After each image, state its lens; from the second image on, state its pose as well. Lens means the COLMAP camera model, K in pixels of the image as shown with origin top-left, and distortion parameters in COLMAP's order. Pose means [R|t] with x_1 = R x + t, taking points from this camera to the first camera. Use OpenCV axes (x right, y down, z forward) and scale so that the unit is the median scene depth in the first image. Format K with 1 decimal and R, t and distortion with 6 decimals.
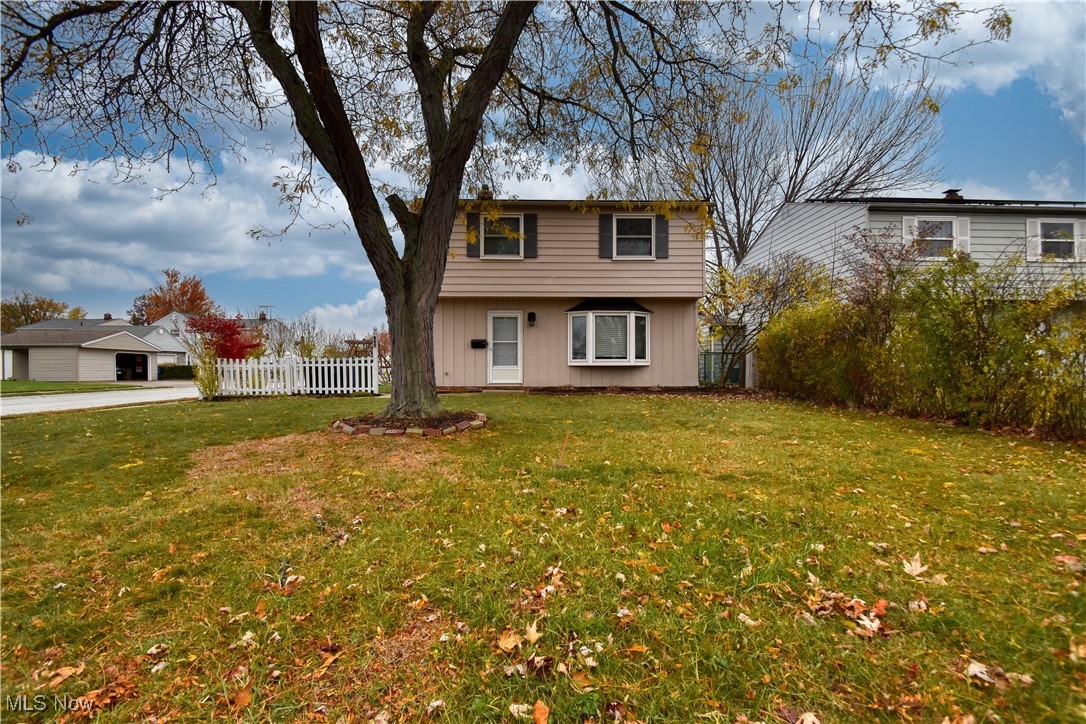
lens RADIAL K [[477.2, 0, 542.3], [0, 477.2, 367.2], [0, 0, 1]] dist [-0.000726, -0.007324]
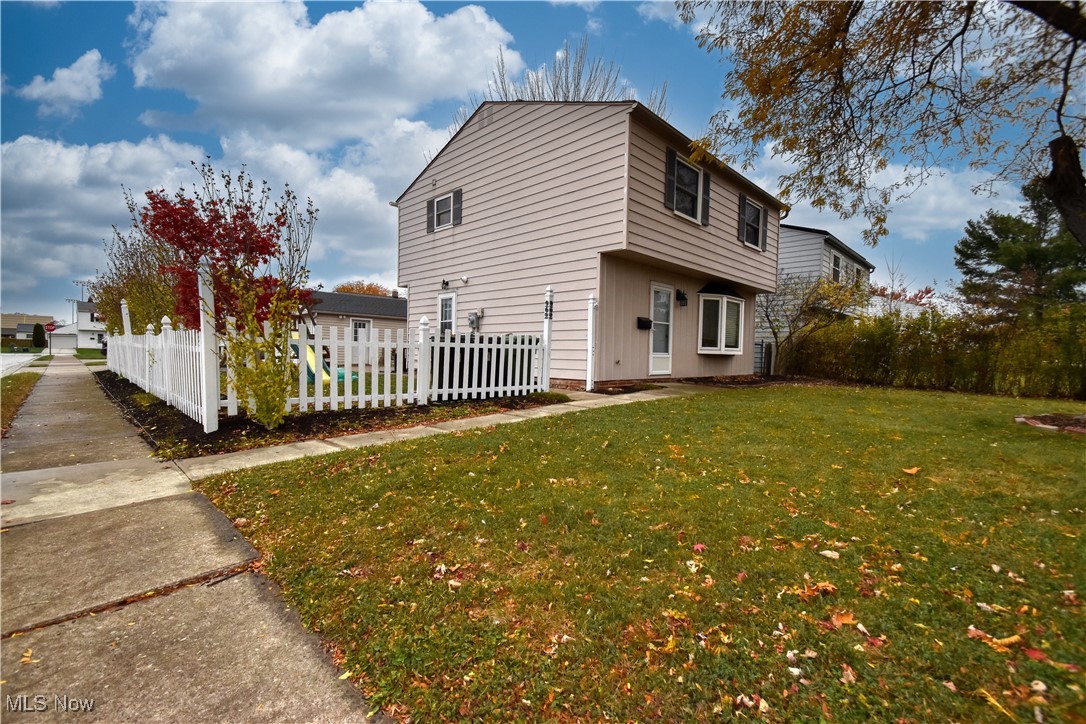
lens RADIAL K [[477.2, 0, 542.3], [0, 477.2, 367.2], [0, 0, 1]] dist [-0.000726, -0.007324]
pose [[0.713722, -0.004836, 0.700412, -0.784342], [0.001749, 0.999985, 0.005121, 0.017246], [-0.700427, -0.002430, 0.713720, 0.566228]]
